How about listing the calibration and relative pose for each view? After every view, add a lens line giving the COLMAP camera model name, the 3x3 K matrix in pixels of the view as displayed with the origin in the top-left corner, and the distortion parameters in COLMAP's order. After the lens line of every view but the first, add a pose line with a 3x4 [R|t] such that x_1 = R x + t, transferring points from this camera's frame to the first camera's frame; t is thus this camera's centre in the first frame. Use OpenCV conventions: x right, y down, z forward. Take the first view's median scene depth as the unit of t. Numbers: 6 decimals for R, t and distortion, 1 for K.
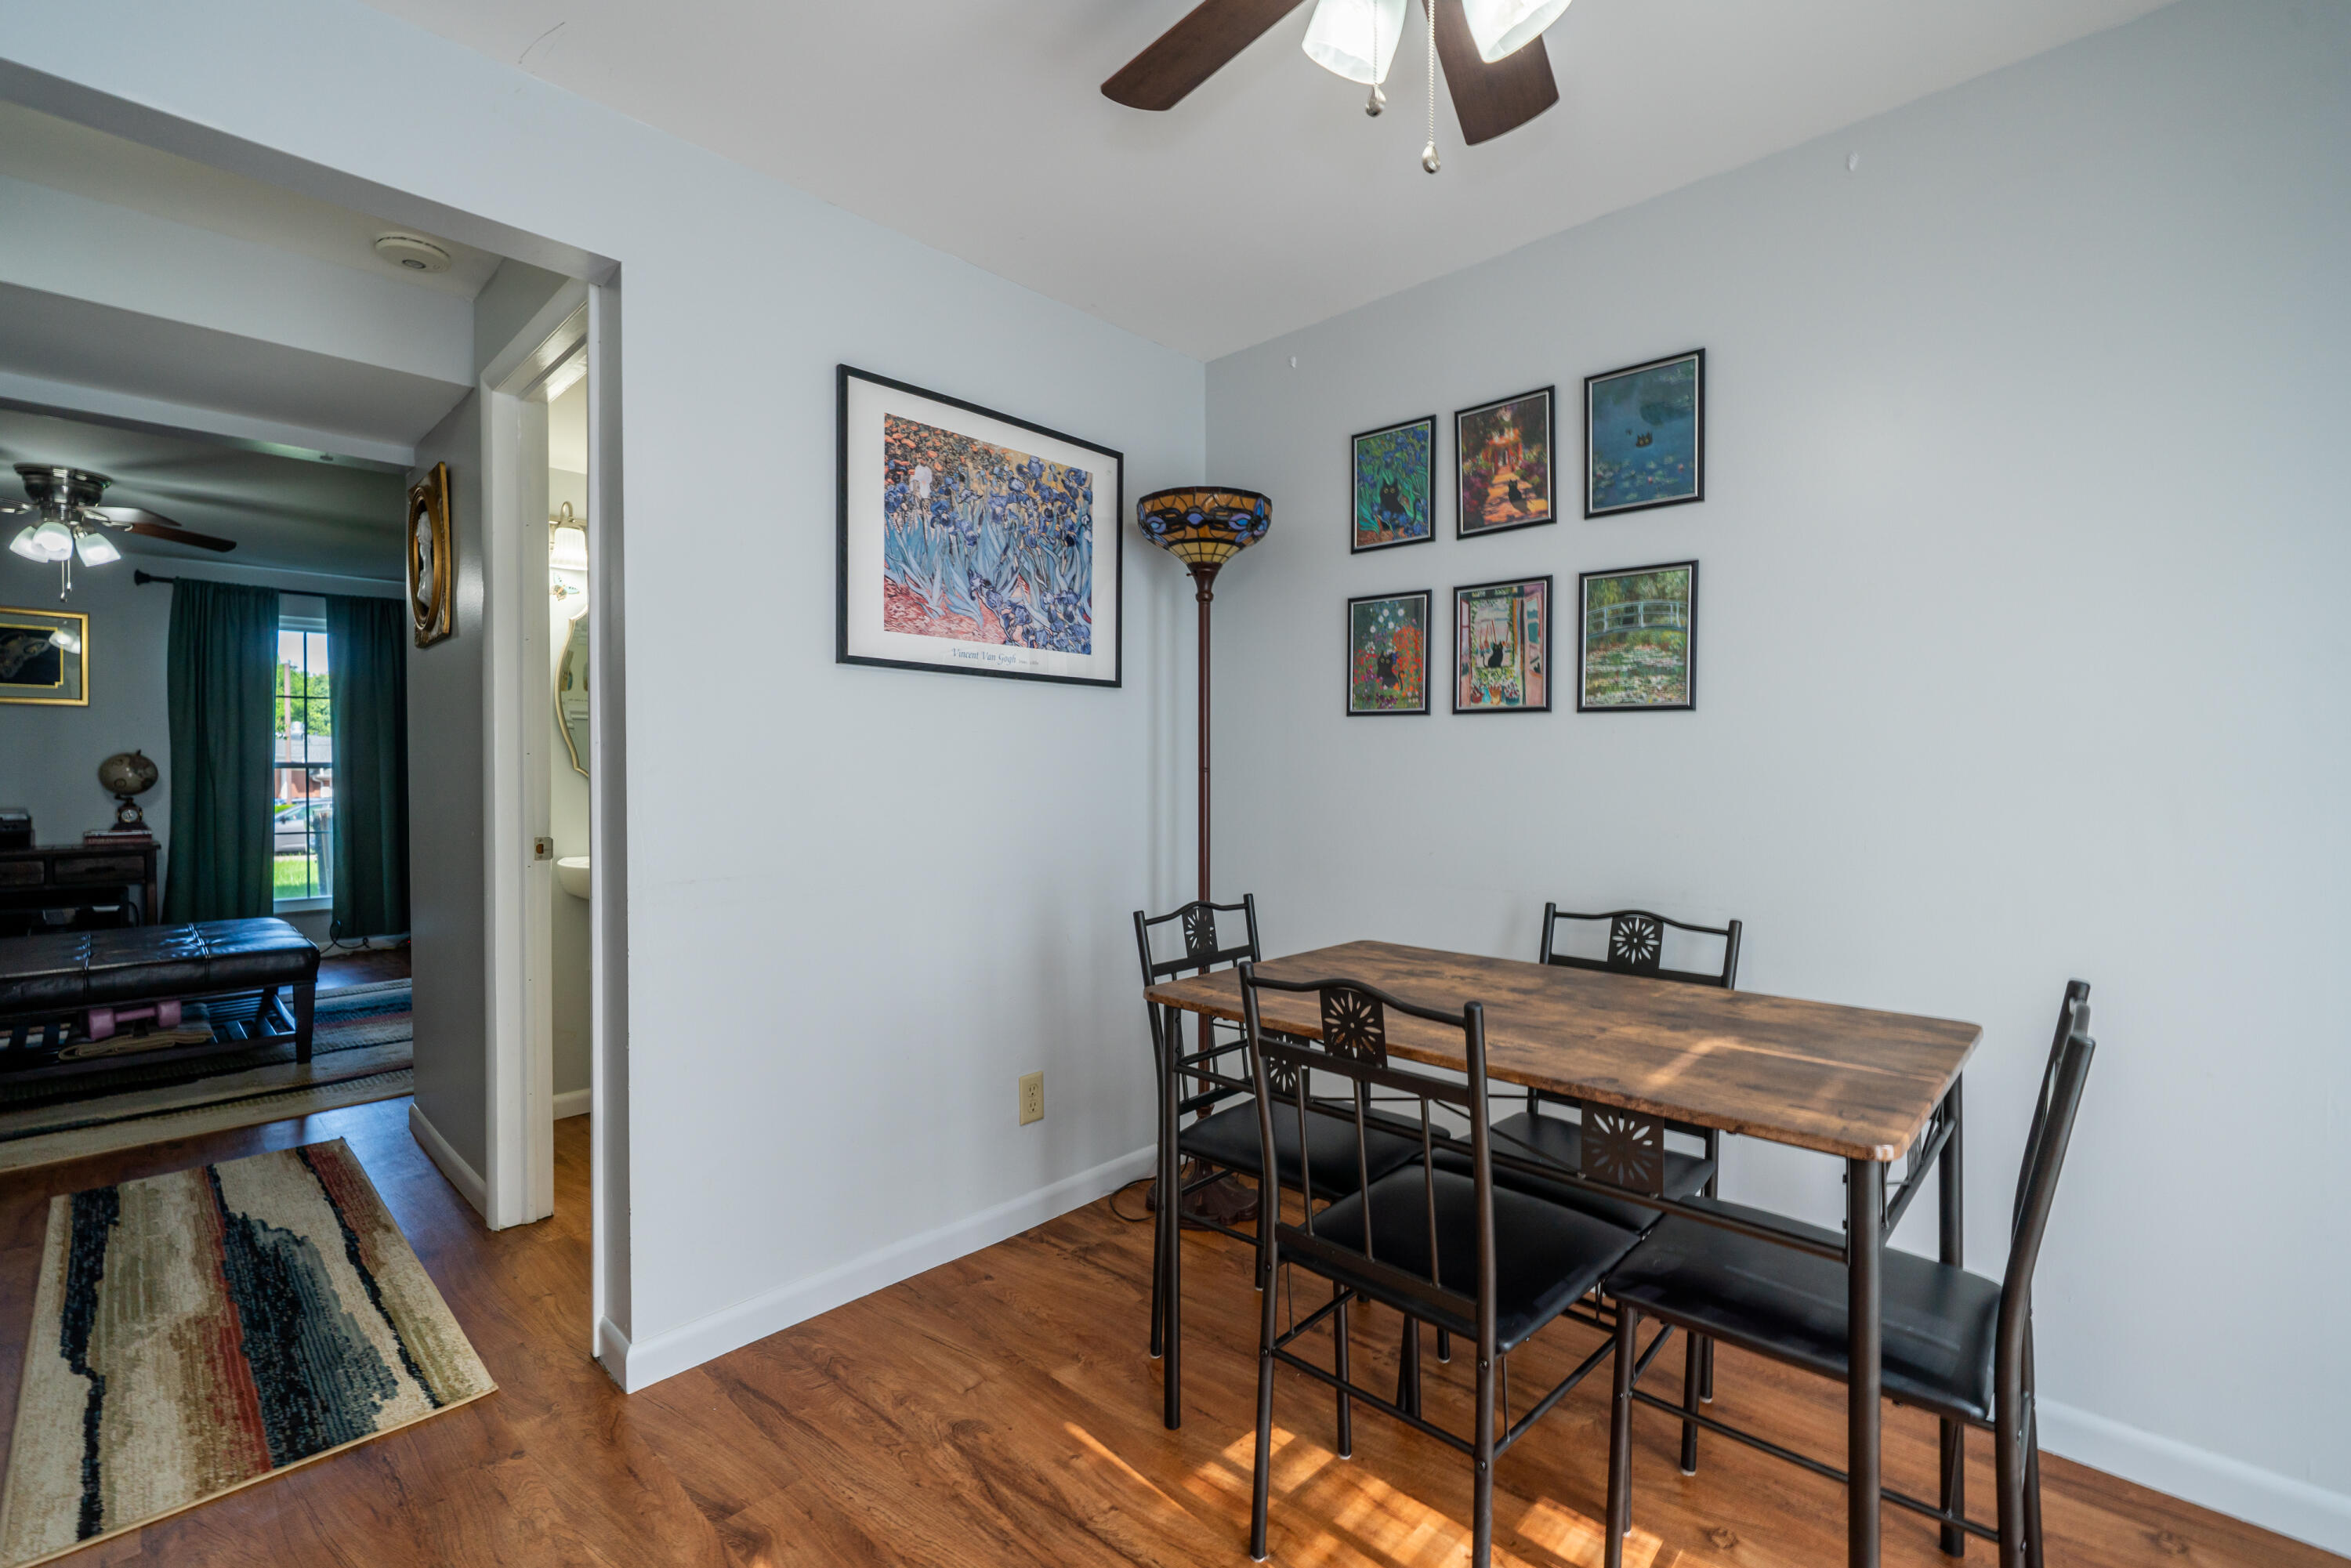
lens RADIAL K [[1034.1, 0, 1173.3], [0, 1034.1, 783.7], [0, 0, 1]] dist [0.005420, 0.001031]
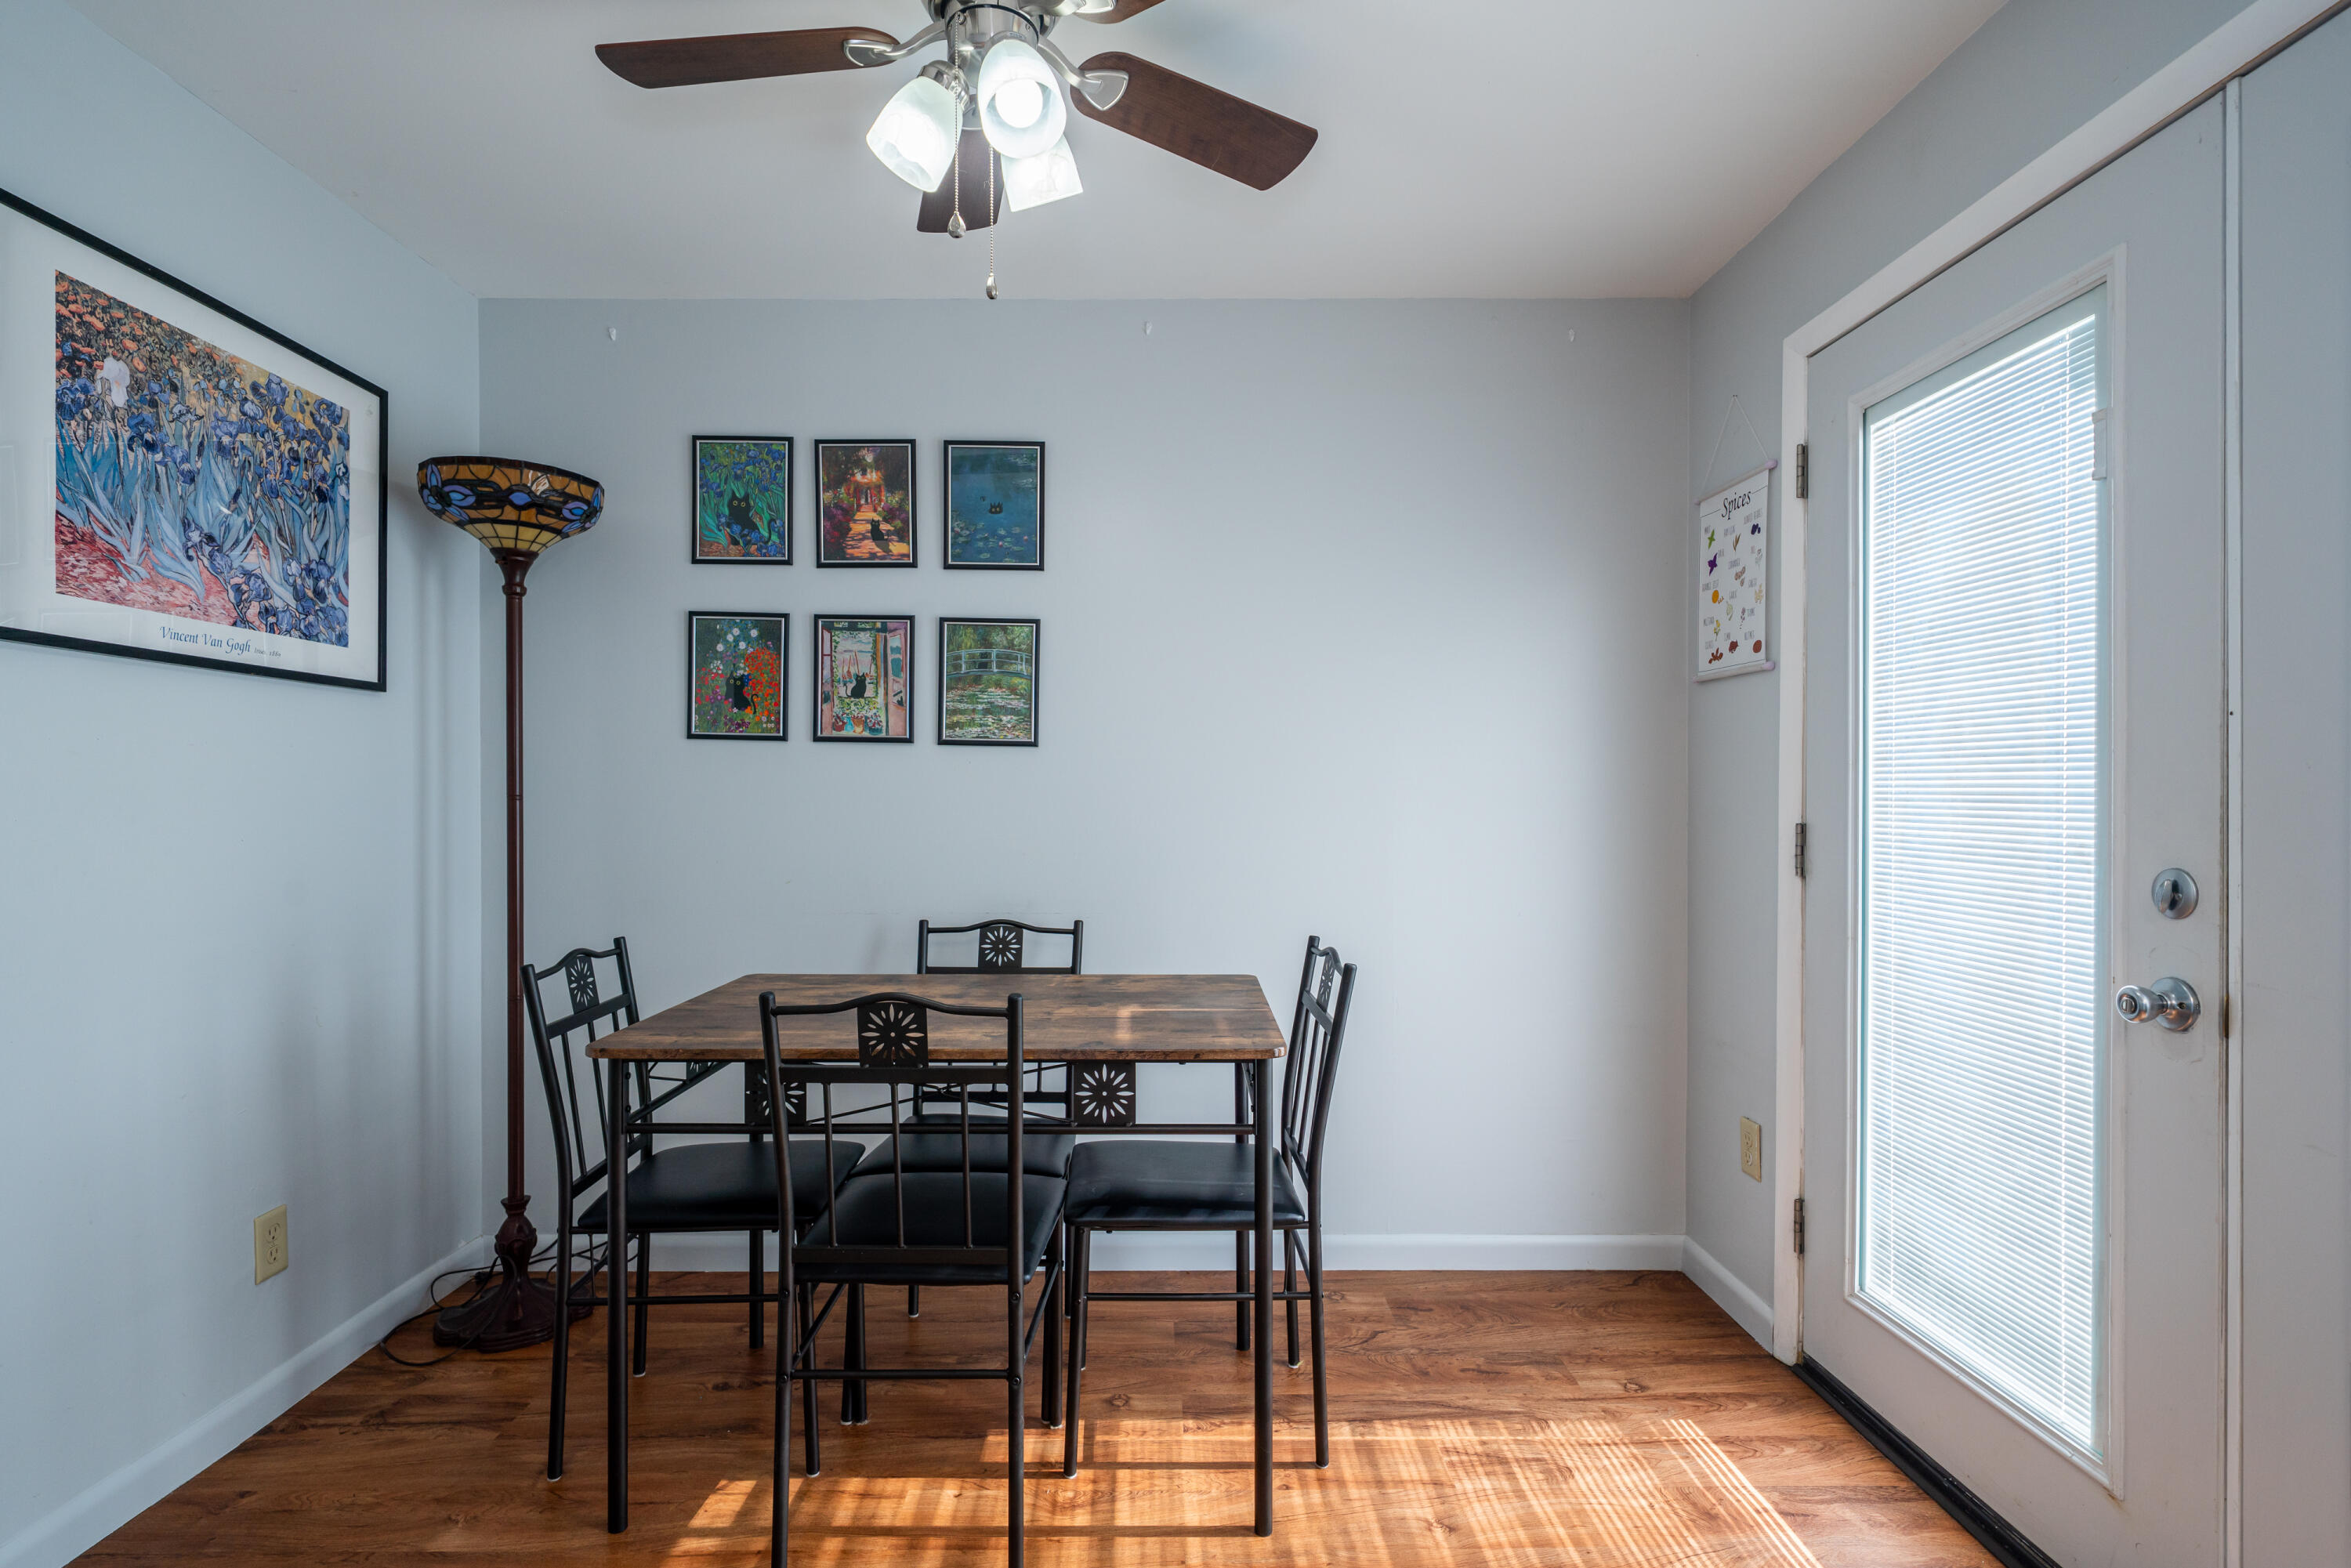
lens RADIAL K [[1148.6, 0, 1189.0], [0, 1148.6, 804.8], [0, 0, 1]] dist [0.012497, 0.000939]
pose [[0.717027, -0.007099, 0.697009, -0.269113], [0.007702, 0.999968, 0.002262, -0.006003], [-0.697003, 0.003747, 0.717059, -0.054537]]
